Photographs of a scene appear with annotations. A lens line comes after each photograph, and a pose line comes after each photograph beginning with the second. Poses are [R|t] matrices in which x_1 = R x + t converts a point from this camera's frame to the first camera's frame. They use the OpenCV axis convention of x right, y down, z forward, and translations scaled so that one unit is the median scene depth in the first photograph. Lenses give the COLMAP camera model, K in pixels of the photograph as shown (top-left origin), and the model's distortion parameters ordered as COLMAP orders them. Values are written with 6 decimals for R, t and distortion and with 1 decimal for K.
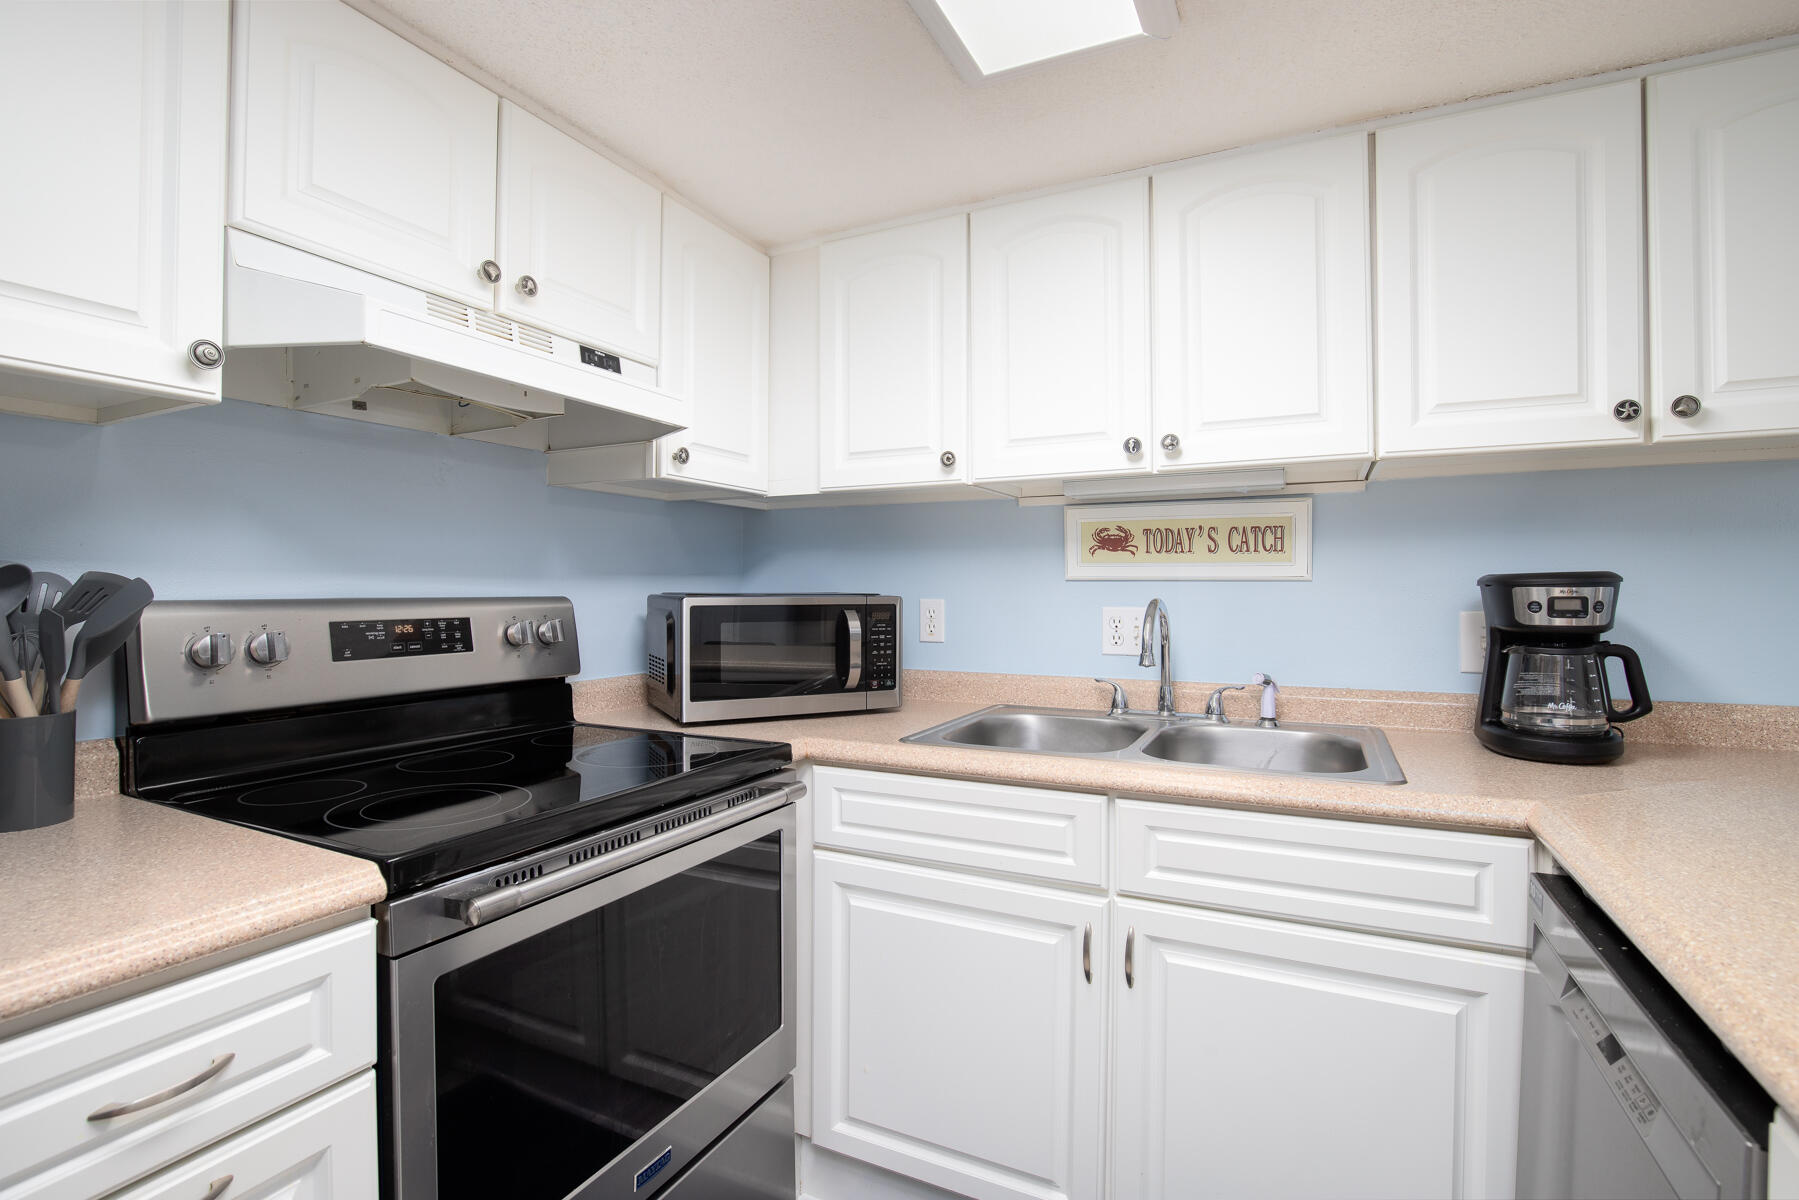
lens RADIAL K [[852.9, 0, 901.5], [0, 852.9, 592.1], [0, 0, 1]] dist [-0.022483, -0.000154]
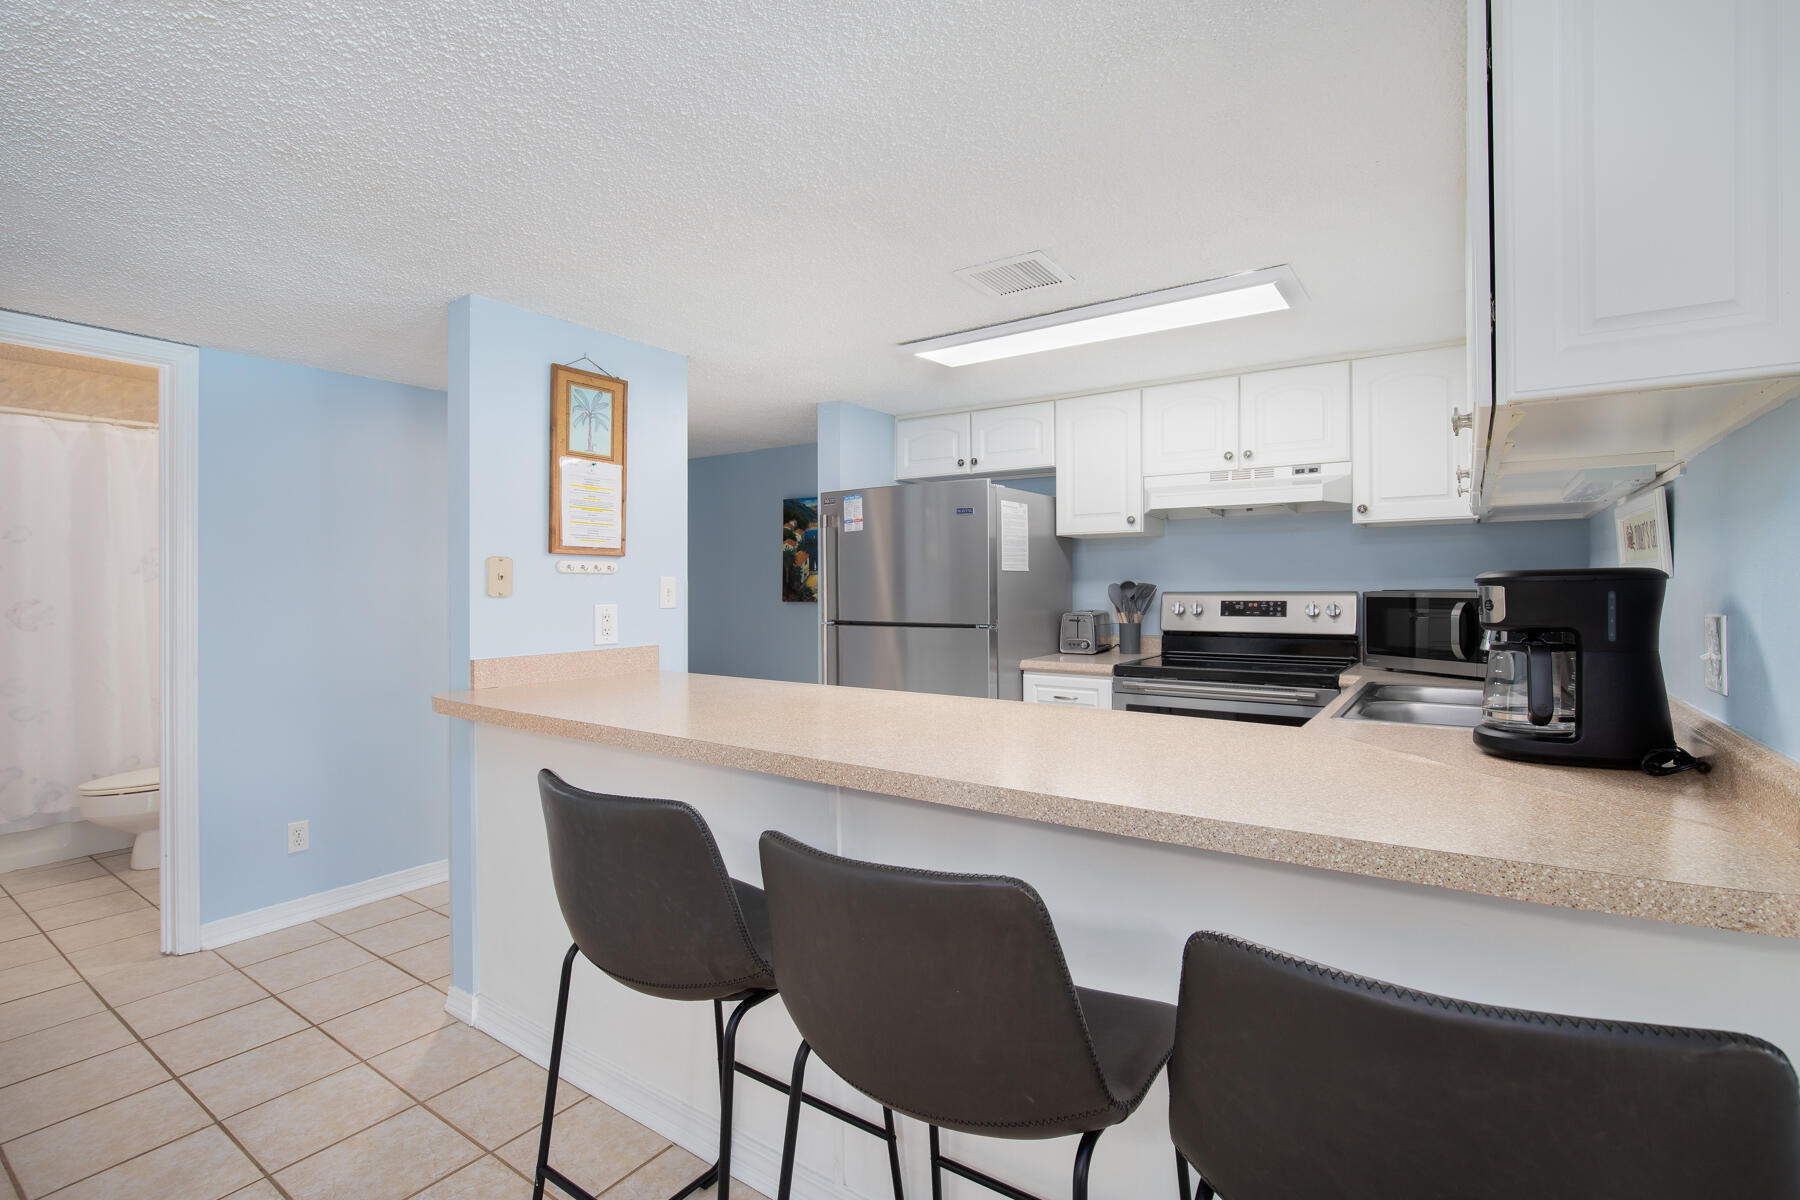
lens RADIAL K [[832.1, 0, 906.0], [0, 832.1, 593.2], [0, 0, 1]] dist [-0.011824, -0.000107]
pose [[-0.159825, 0.003311, -0.987140, 1.828043], [0.000365, 0.999995, 0.003295, 0.003726], [0.987145, 0.000167, -0.159825, 0.431077]]
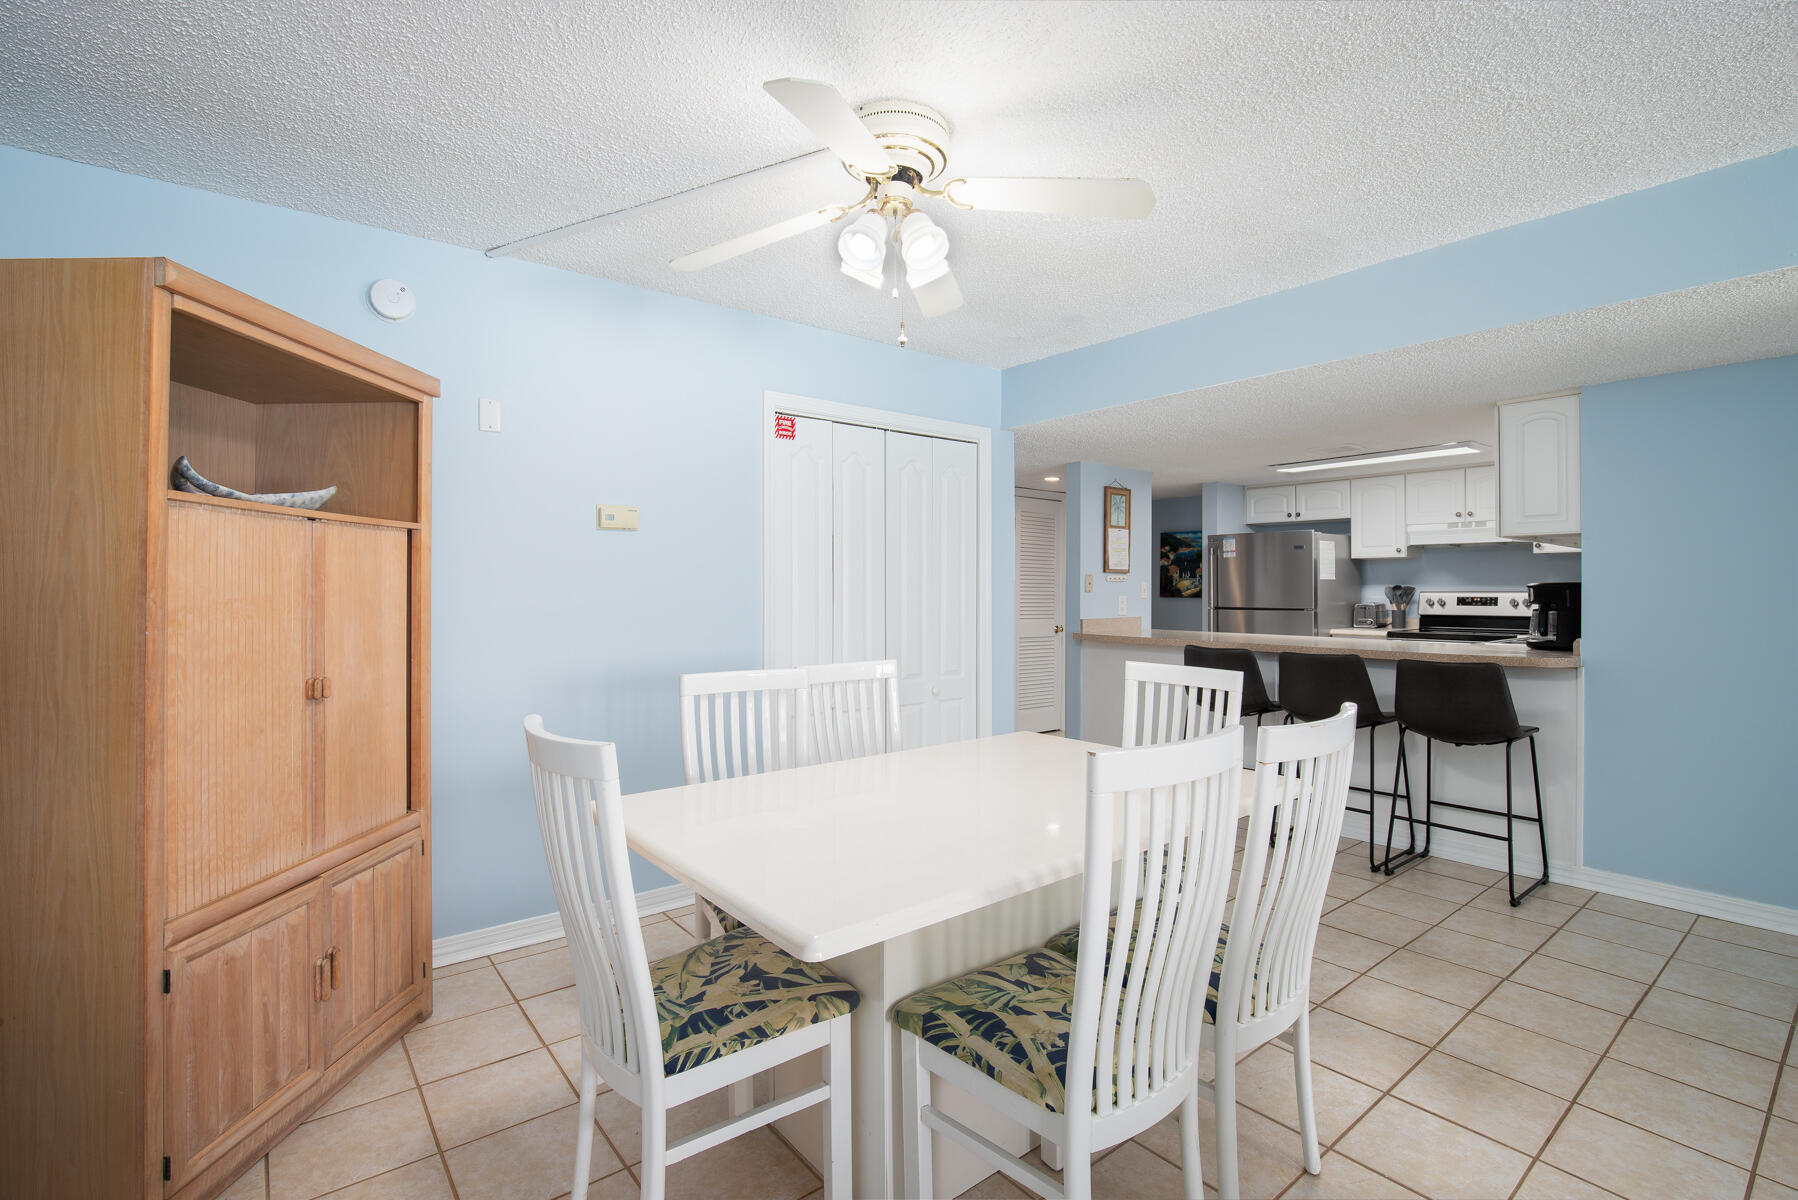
lens RADIAL K [[831.1, 0, 940.4], [0, 831.1, 589.6], [0, 0, 1]] dist [-0.011824, -0.000107]
pose [[-0.410357, -0.002935, -0.911920, 4.024559], [-0.002871, 0.999994, -0.001926, 0.013765], [0.911921, 0.001827, -0.410363, 0.301027]]
